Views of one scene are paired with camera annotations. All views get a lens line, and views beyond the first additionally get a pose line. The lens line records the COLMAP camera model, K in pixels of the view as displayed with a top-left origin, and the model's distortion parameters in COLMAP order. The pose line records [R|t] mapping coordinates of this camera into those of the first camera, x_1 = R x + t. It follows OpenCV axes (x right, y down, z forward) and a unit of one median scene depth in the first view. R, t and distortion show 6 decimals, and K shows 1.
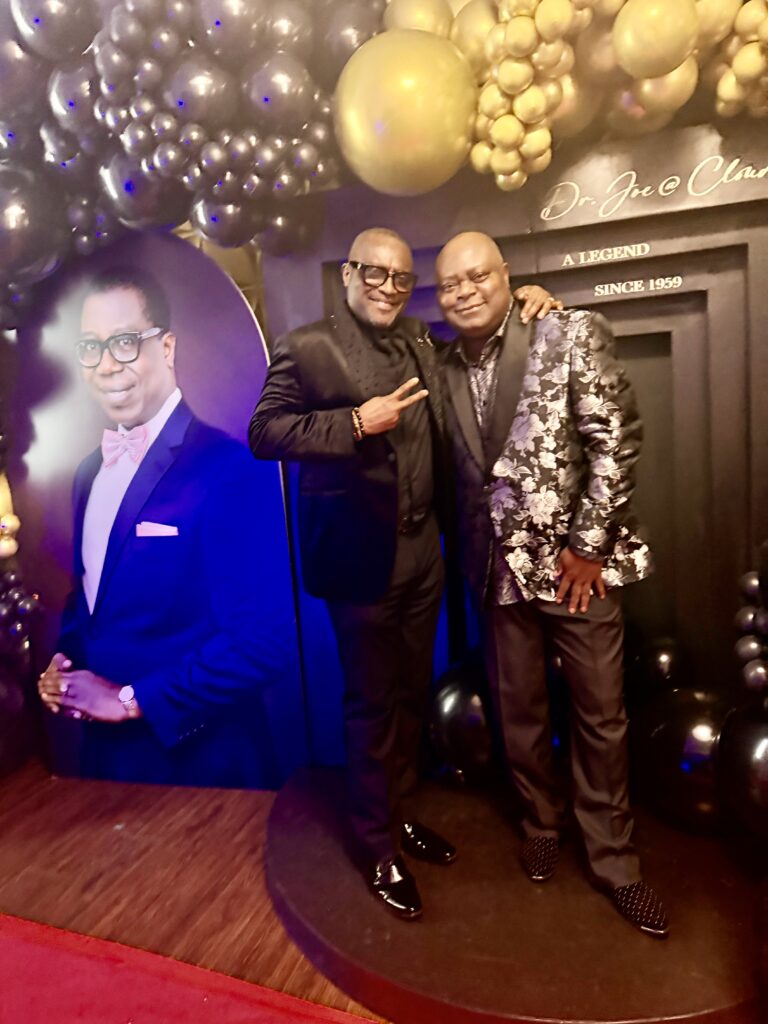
lens RADIAL K [[725.0, 0, 368.0], [0, 725.0, 514.0], [0, 0, 1]] dist [-0.012834, -0.006128]
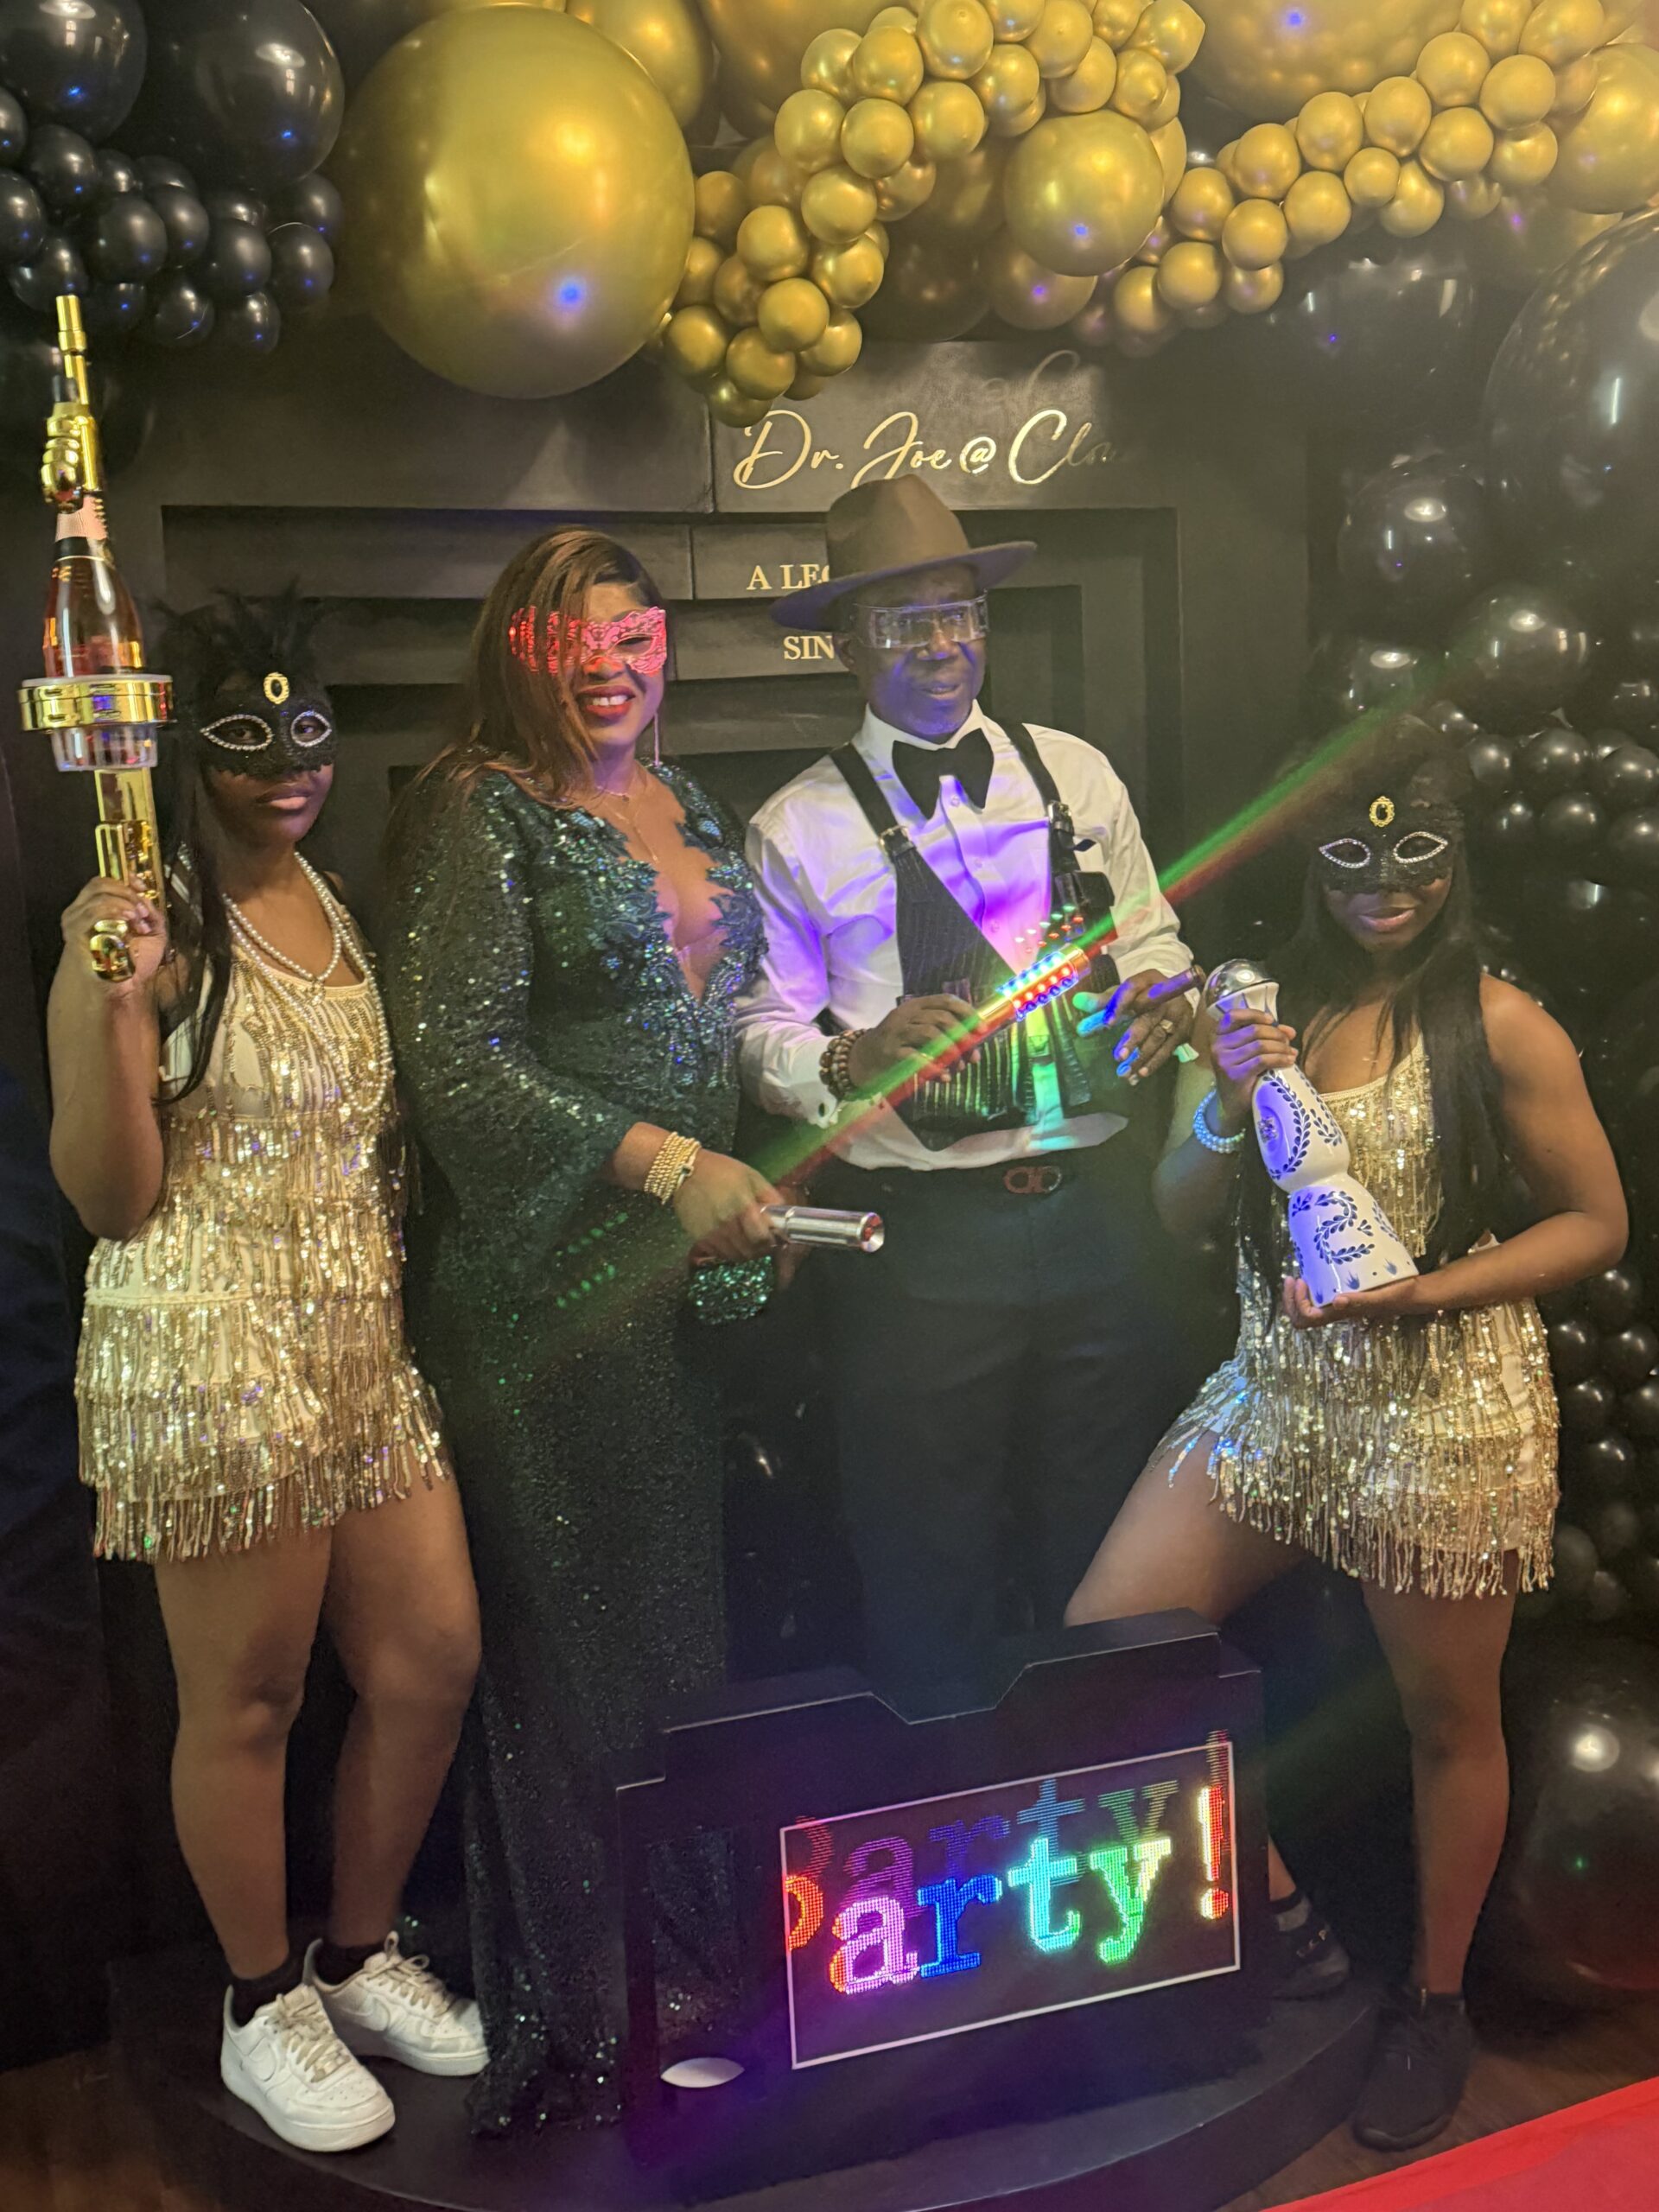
lens RADIAL K [[2292.1, 0, 826.6], [0, 2292.1, 1203.5], [0, 0, 1]] dist [-0.019491, -0.046026]
pose [[0.743907, -0.087341, 0.662551, -0.709061], [0.092211, 0.995355, 0.027679, -0.007461], [-0.661890, 0.040504, 0.748505, -0.060111]]
